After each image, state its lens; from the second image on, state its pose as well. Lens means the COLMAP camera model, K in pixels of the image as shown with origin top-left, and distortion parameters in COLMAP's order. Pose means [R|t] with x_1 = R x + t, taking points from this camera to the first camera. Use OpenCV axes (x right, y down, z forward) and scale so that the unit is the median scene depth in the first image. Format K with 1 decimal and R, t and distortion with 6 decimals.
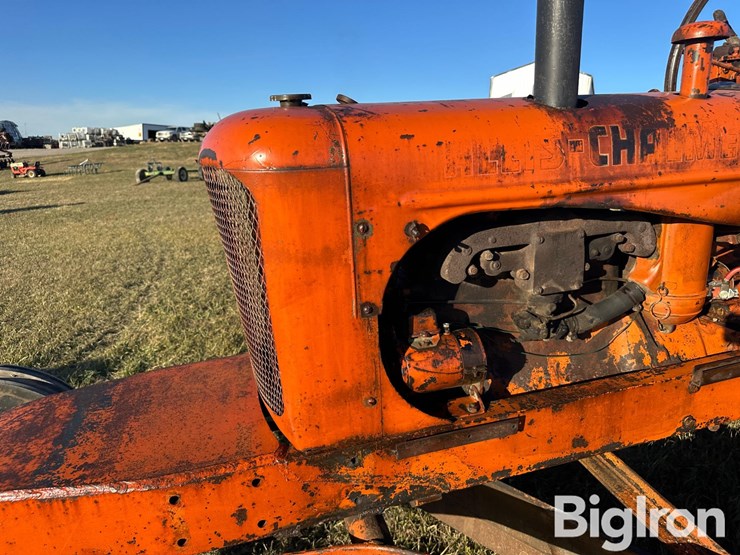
lens RADIAL K [[531.0, 0, 370.4], [0, 531.0, 266.5], [0, 0, 1]] dist [0.040080, -0.047413]
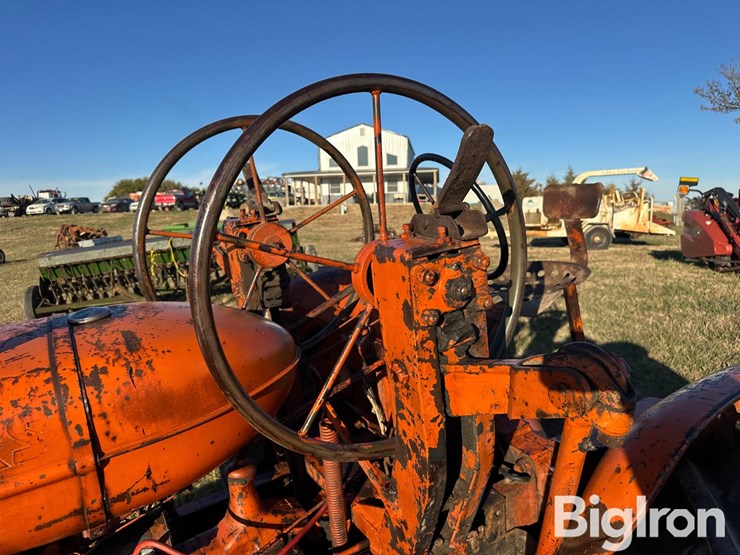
lens RADIAL K [[531.0, 0, 370.4], [0, 531.0, 266.5], [0, 0, 1]] dist [0.040080, -0.047413]
pose [[0.961278, -0.091675, 0.259884, 1.053415], [0.117406, 0.989419, -0.085246, -0.359945], [-0.249319, 0.112457, 0.961870, 0.167905]]
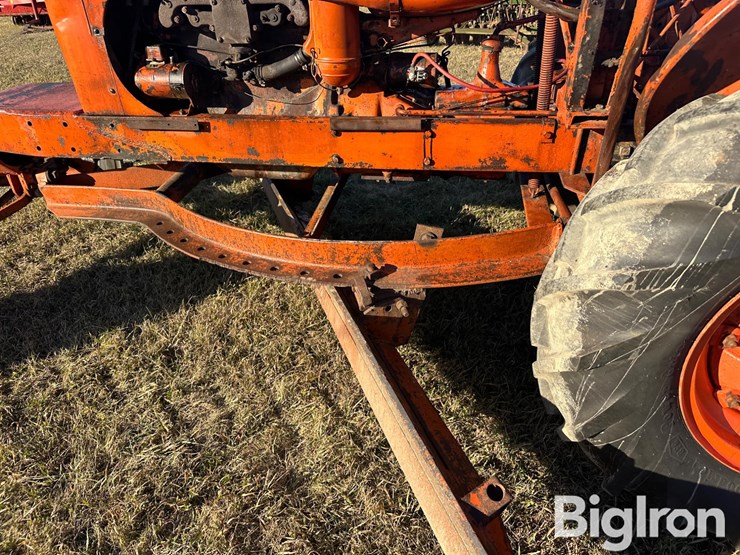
lens RADIAL K [[527.8, 0, 362.2], [0, 527.8, 282.2], [0, 0, 1]] dist [0.055076, -0.071218]
pose [[0.906060, 0.250354, -0.341142, 1.422694], [-0.132859, 0.933742, 0.332376, 0.134997], [0.401750, -0.255829, 0.879289, -0.381230]]
